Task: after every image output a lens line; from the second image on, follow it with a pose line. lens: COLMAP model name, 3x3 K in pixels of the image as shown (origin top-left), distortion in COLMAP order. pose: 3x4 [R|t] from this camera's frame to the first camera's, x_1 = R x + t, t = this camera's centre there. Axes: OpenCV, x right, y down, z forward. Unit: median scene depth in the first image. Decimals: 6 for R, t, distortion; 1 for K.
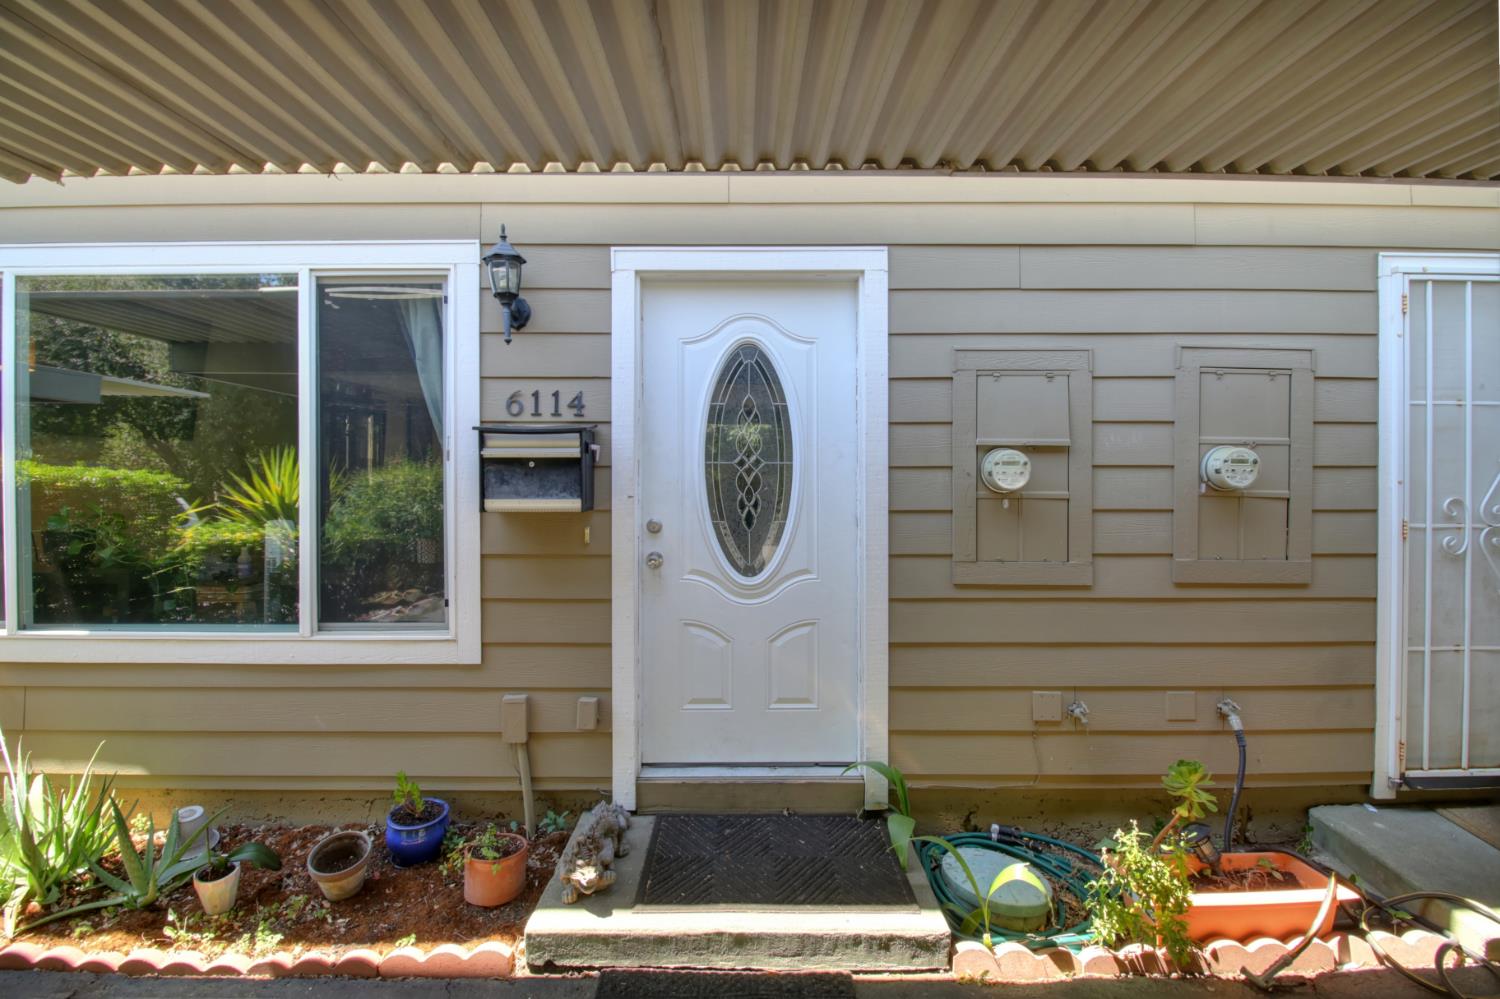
lens RADIAL K [[699.1, 0, 754.1], [0, 699.1, 487.9], [0, 0, 1]] dist [-0.003397, -0.003486]
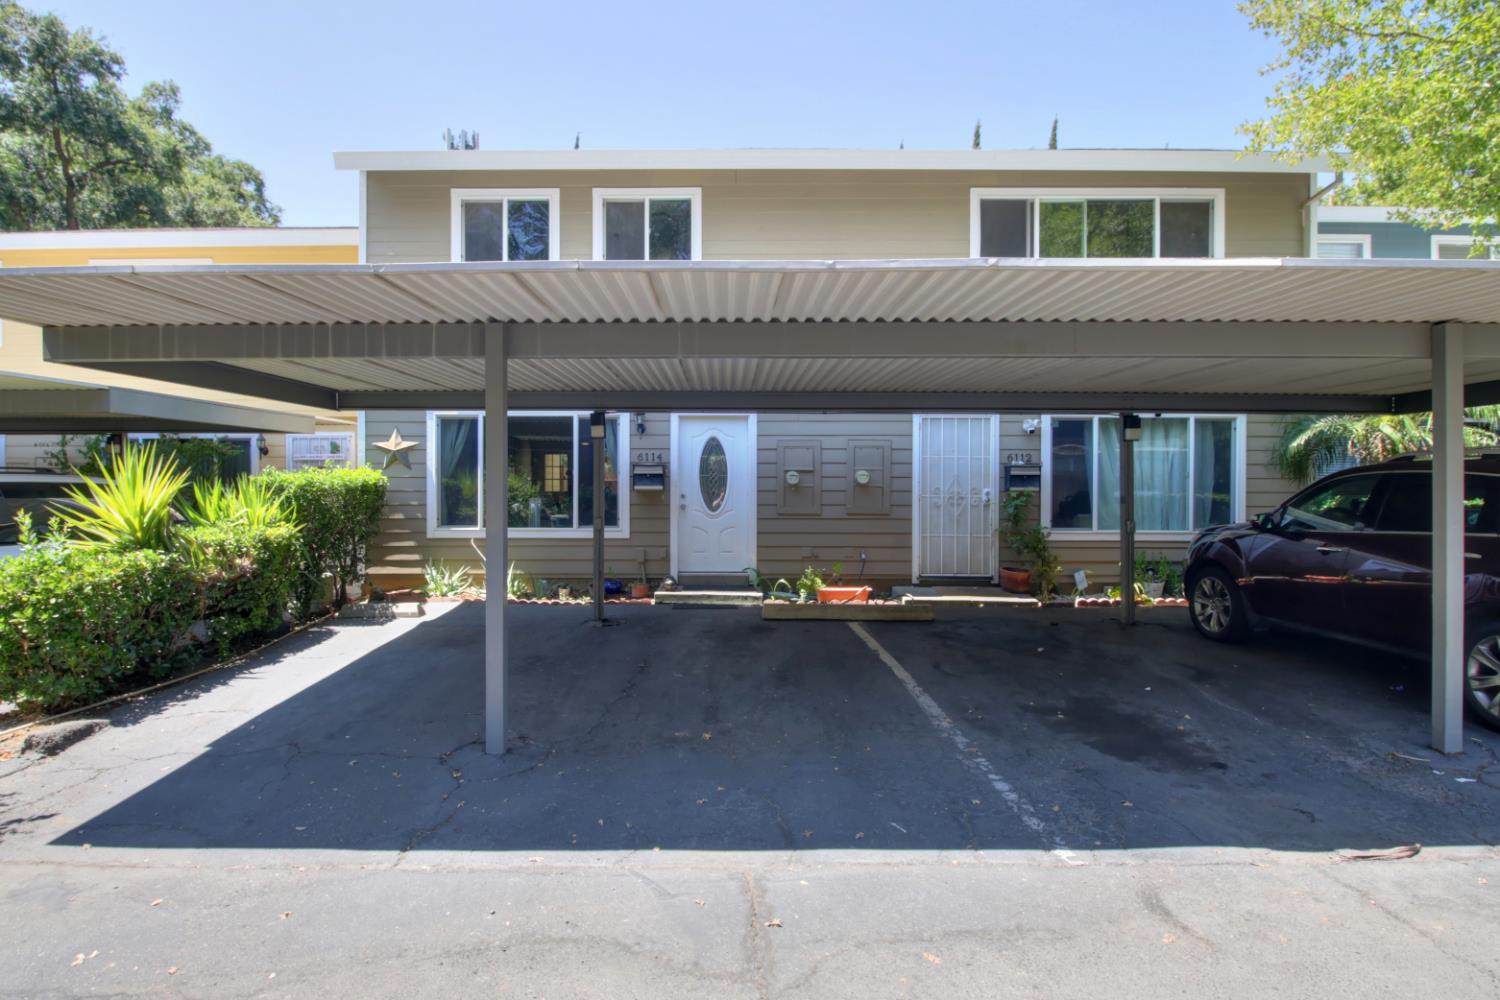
lens RADIAL K [[699.1, 0, 741.0], [0, 699.1, 497.3], [0, 0, 1]] dist [-0.003397, -0.003486]
pose [[0.999964, 0.002286, 0.008145, 0.094506], [-0.002215, 0.999959, -0.008753, 0.092549], [-0.008165, 0.008734, 0.999929, -2.213435]]
